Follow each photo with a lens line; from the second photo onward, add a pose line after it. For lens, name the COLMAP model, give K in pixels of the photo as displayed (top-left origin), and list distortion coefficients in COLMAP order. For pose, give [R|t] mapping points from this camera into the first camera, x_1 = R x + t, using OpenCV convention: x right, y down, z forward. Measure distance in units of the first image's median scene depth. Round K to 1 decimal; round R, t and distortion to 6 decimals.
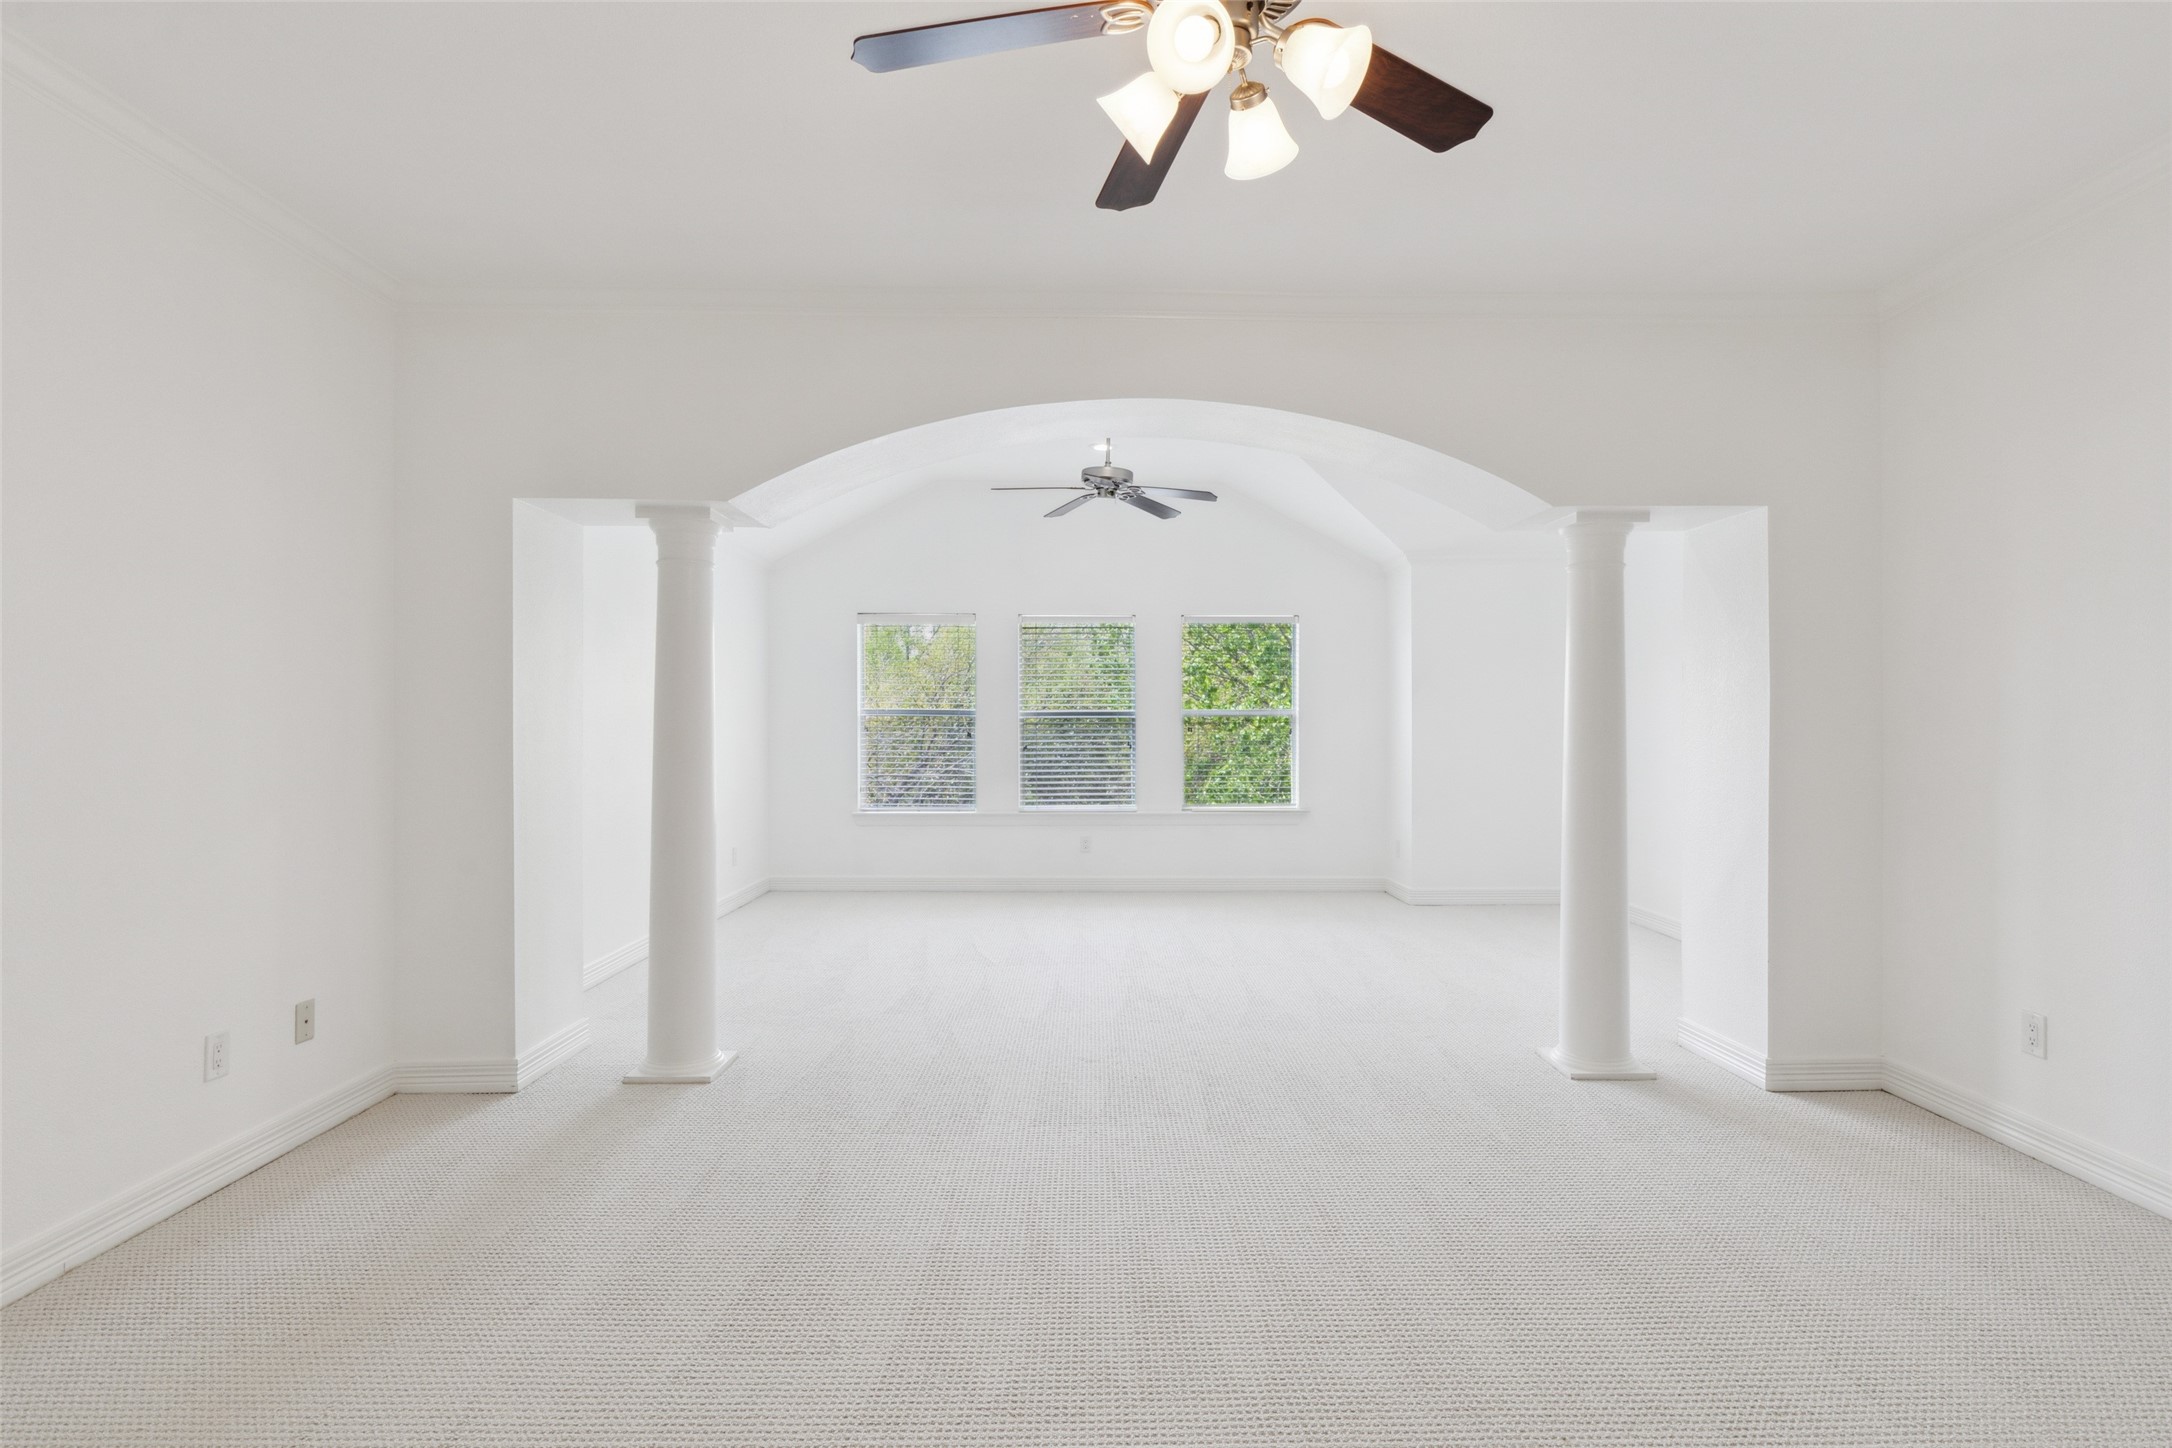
lens RADIAL K [[1091.0, 0, 1077.0], [0, 1091.0, 726.9], [0, 0, 1]] dist [-0.002268, -0.000540]
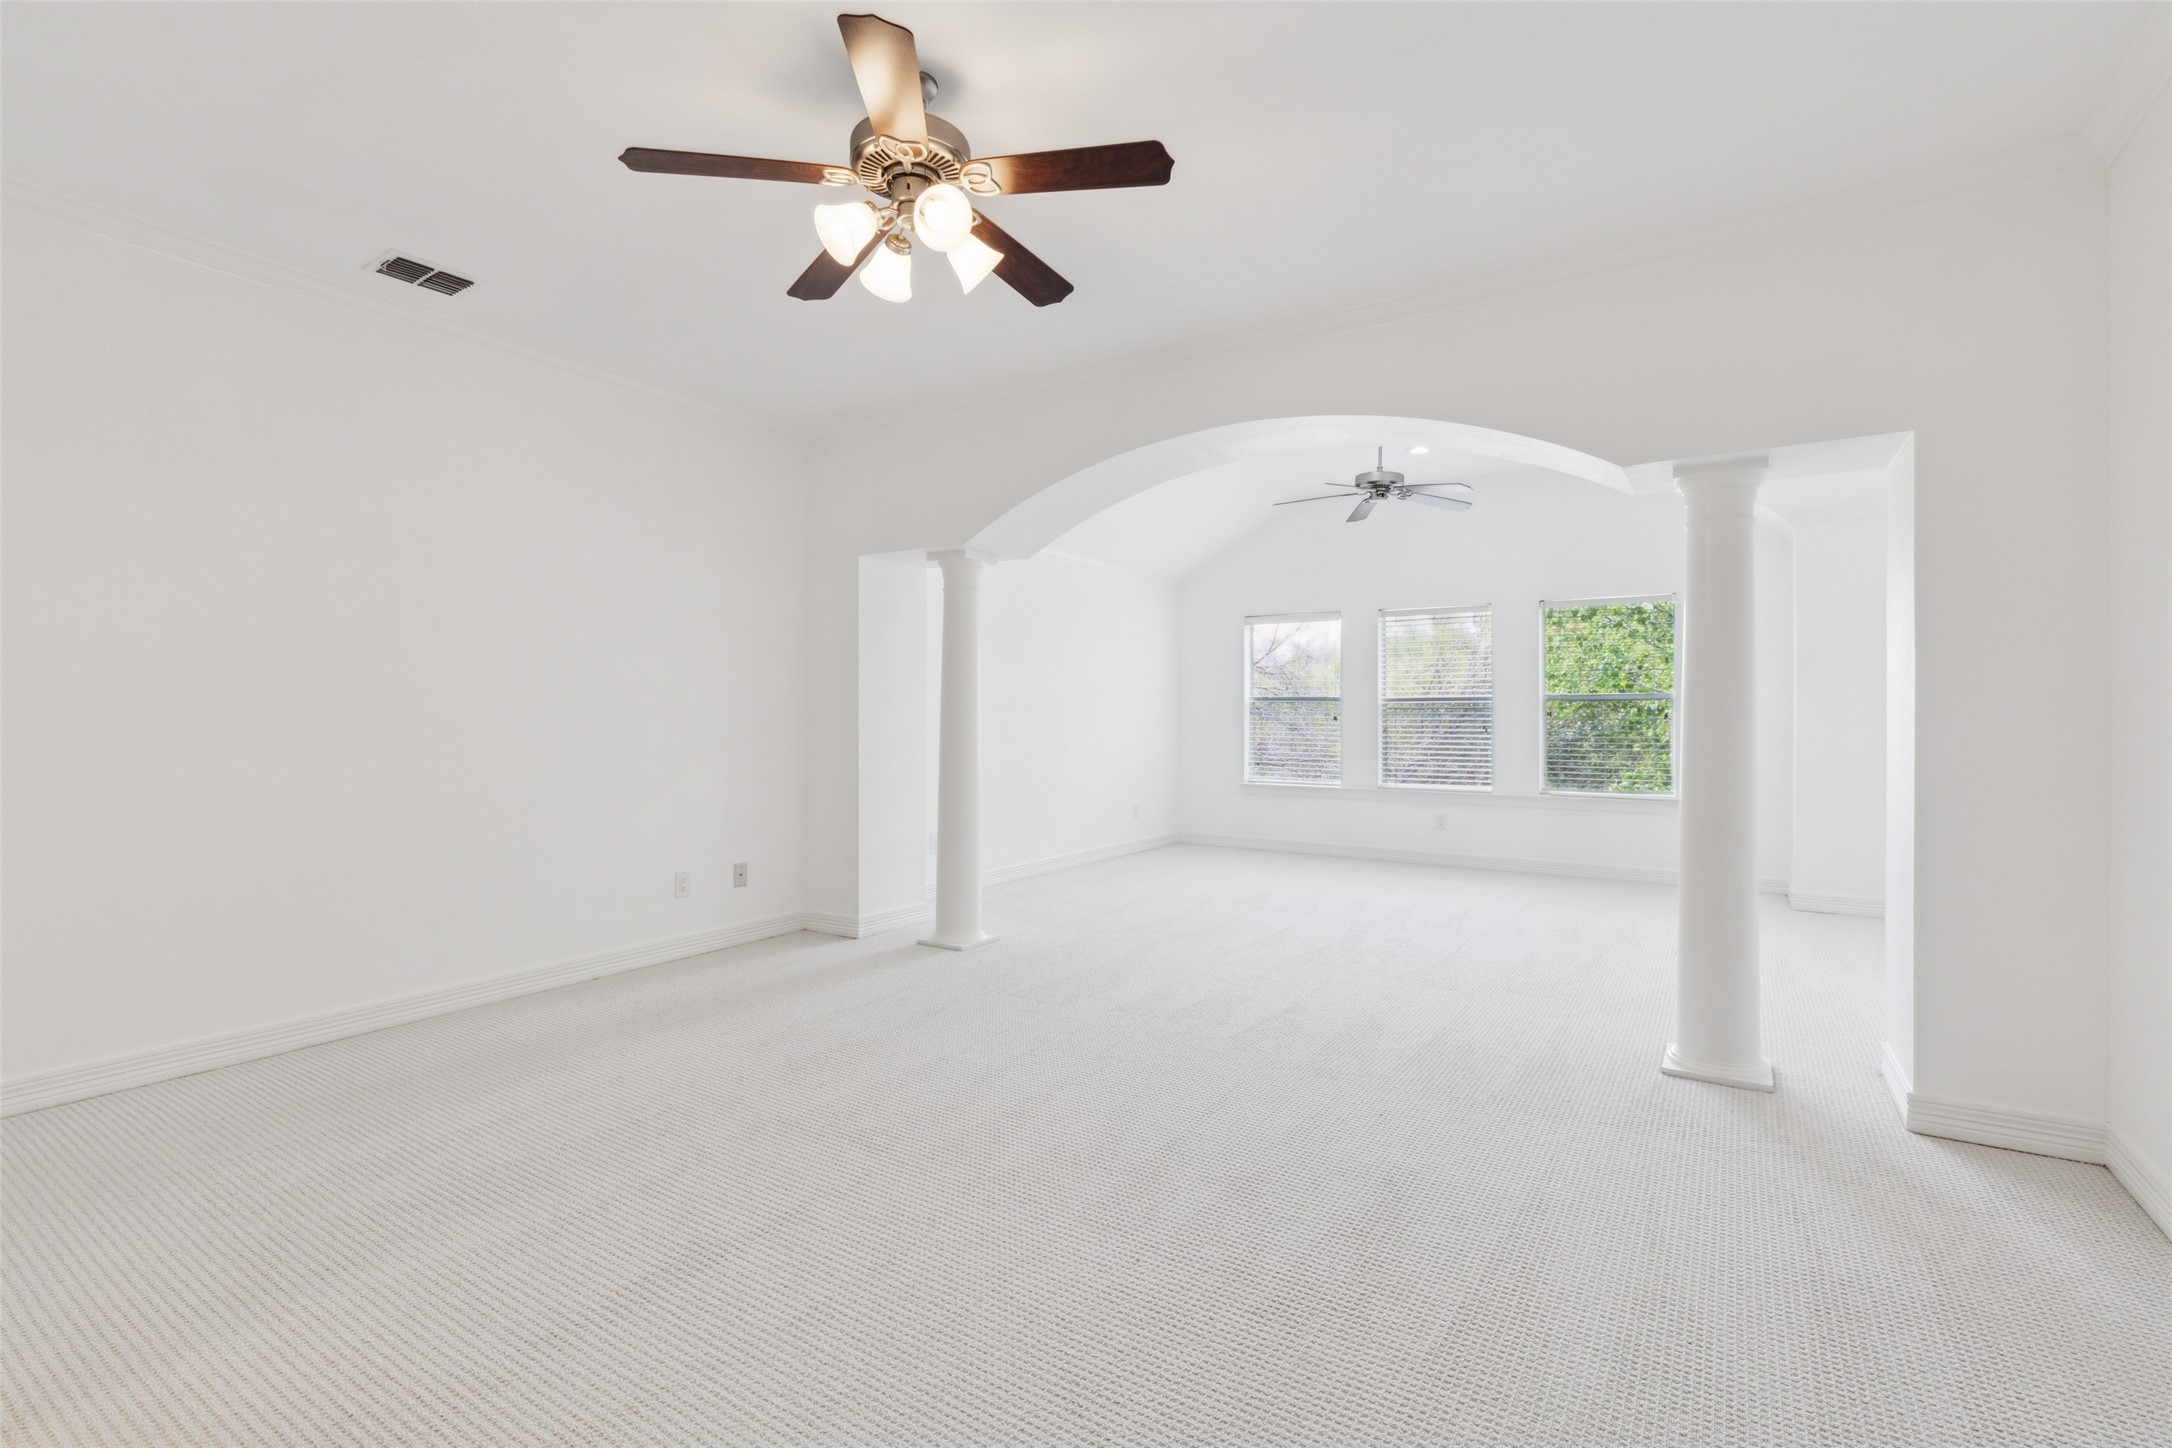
lens RADIAL K [[984.9, 0, 1101.6], [0, 984.9, 720.5], [0, 0, 1]] dist [0.000603, -0.000267]
pose [[0.830527, 0.003766, -0.556965, 0.526452], [-0.005199, 0.999986, -0.000991, 0.023060], [0.556954, 0.003719, 0.830535, 0.026789]]
